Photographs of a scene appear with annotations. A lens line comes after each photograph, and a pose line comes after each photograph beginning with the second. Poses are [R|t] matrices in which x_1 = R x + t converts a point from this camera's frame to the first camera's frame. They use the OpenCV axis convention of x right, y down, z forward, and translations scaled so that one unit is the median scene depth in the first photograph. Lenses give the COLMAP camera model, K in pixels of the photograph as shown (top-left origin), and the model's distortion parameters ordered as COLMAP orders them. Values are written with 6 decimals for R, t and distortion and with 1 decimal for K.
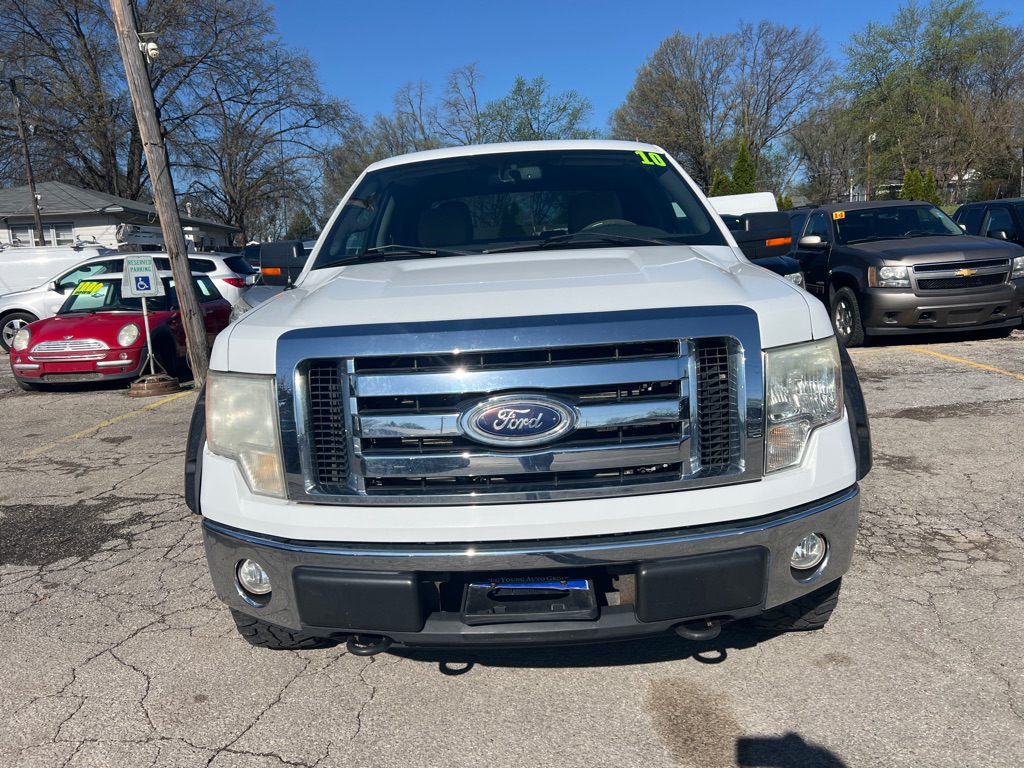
lens RADIAL K [[765.2, 0, 538.9], [0, 765.2, 382.9], [0, 0, 1]] dist [0.001669, -0.000432]
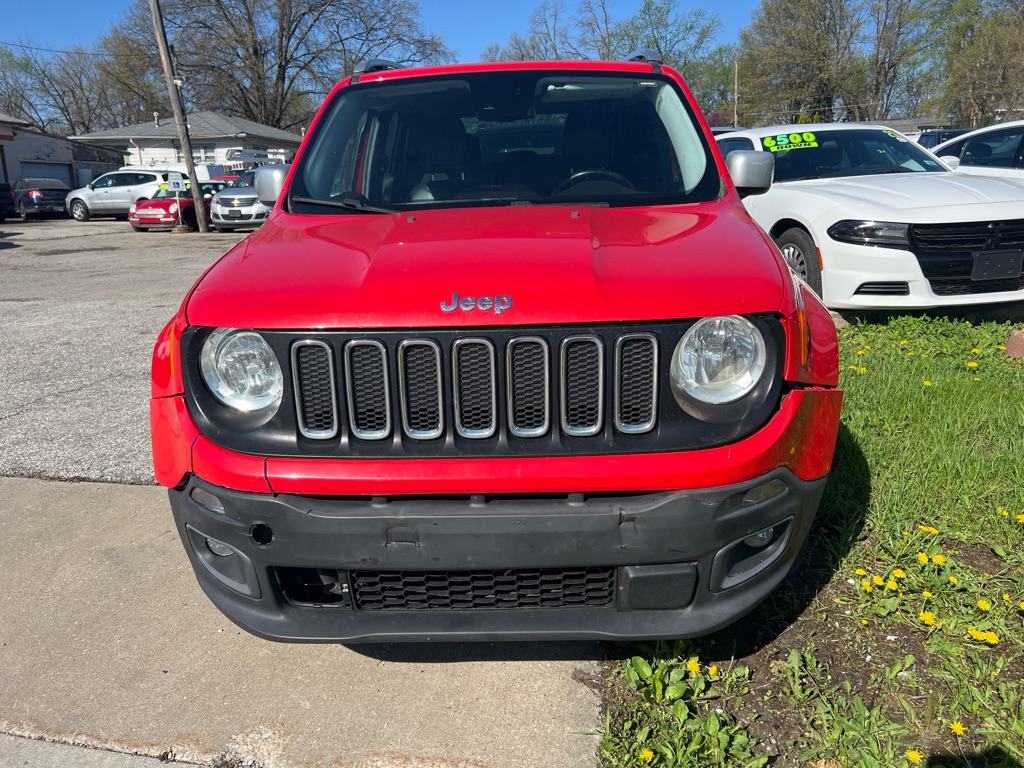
lens RADIAL K [[765.2, 0, 538.9], [0, 765.2, 382.9], [0, 0, 1]] dist [0.001669, -0.000432]
pose [[0.977926, 0.077013, -0.194241, 1.034699], [-0.056629, 0.992493, 0.108405, 0.149422], [0.201131, -0.095013, 0.974946, -1.084440]]
